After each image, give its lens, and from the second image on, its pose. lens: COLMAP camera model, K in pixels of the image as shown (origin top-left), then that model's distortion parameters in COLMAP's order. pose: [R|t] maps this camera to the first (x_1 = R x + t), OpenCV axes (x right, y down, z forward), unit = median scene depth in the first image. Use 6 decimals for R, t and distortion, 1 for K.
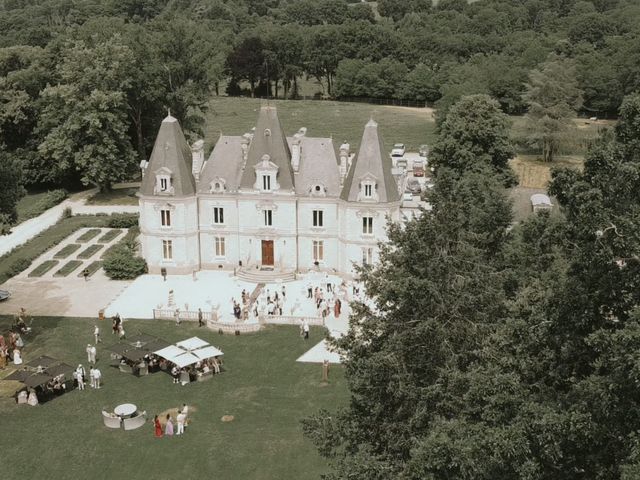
lens RADIAL K [[893.0, 0, 320.0], [0, 893.0, 240.0], [0, 0, 1]] dist [-0.022495, 0.079865]
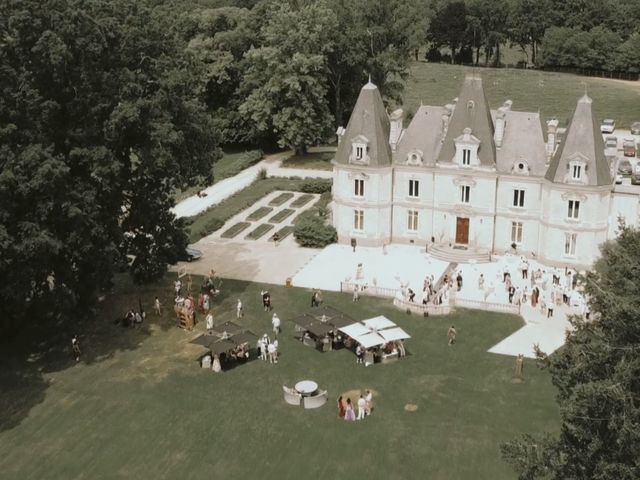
lens RADIAL K [[894.9, 0, 318.5], [0, 894.9, 209.3], [0, 0, 1]] dist [-0.012139, 0.068470]
pose [[0.975509, 0.066333, -0.209721, -0.009782], [-0.065262, 0.997796, 0.012035, -0.009831], [0.210057, 0.001947, 0.977687, 0.035673]]
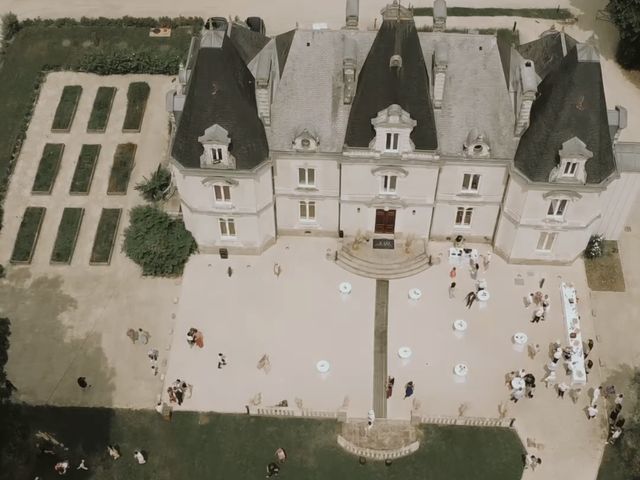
lens RADIAL K [[893.0, 0, 320.0], [0, 893.0, 240.0], [0, 0, 1]] dist [-0.022495, 0.079865]
pose [[0.995583, -0.074030, 0.057748, -0.143685], [0.024488, 0.798519, 0.601471, -0.362344], [-0.090640, -0.597400, 0.796805, 0.488840]]
